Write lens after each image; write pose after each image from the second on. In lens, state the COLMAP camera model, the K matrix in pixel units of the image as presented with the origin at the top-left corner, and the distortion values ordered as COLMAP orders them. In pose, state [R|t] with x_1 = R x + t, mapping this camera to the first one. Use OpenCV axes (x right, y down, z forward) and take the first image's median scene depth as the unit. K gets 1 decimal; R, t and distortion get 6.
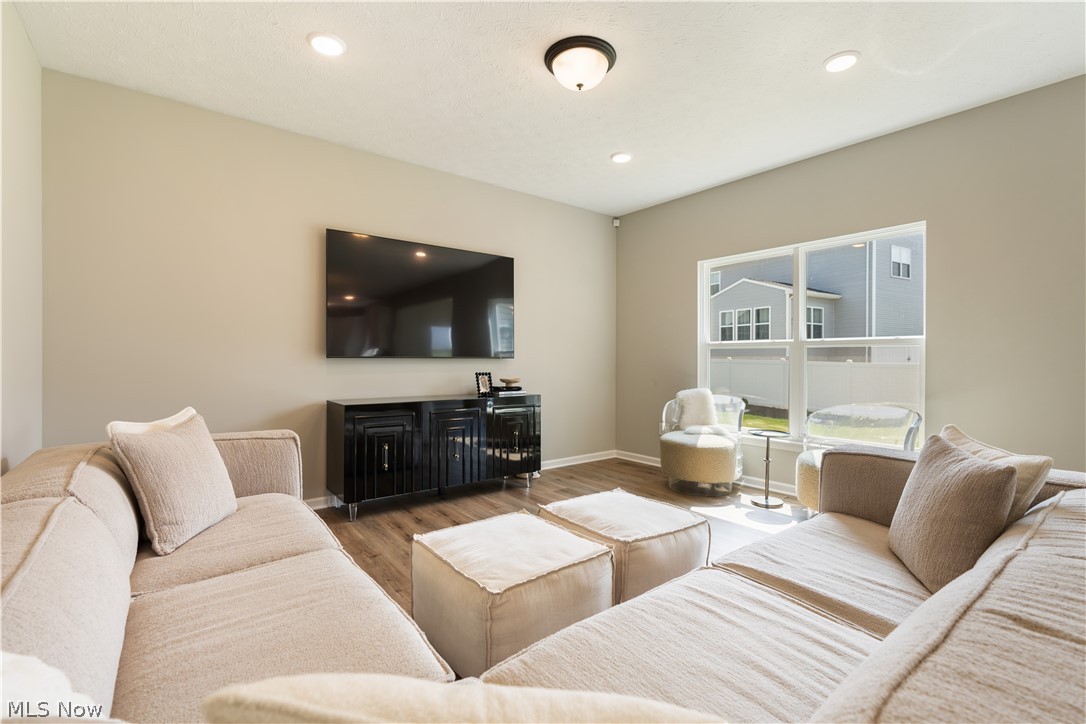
lens RADIAL K [[477.4, 0, 540.6], [0, 477.4, 358.2], [0, 0, 1]] dist [0.000522, 0.000184]
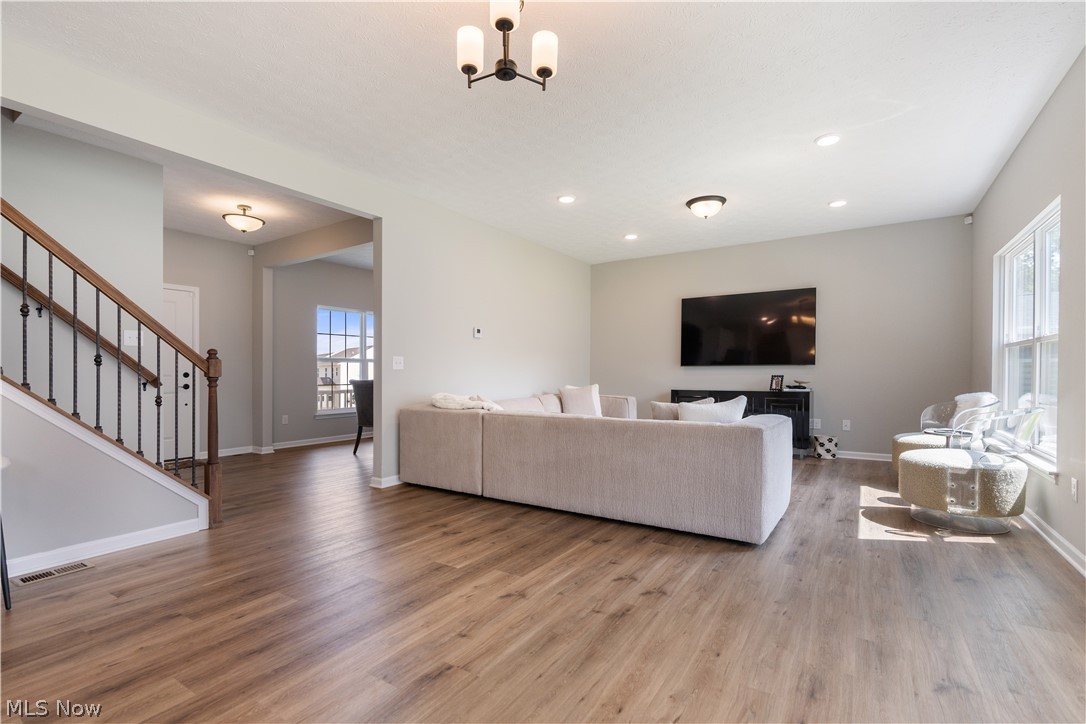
lens RADIAL K [[496.9, 0, 542.2], [0, 496.9, 380.4], [0, 0, 1]] dist [-0.000540, 0.000320]
pose [[0.318140, 0.009903, -0.947992, 1.046143], [0.000743, 0.999943, 0.010695, 0.029385], [0.948043, -0.004106, 0.318114, -0.136741]]
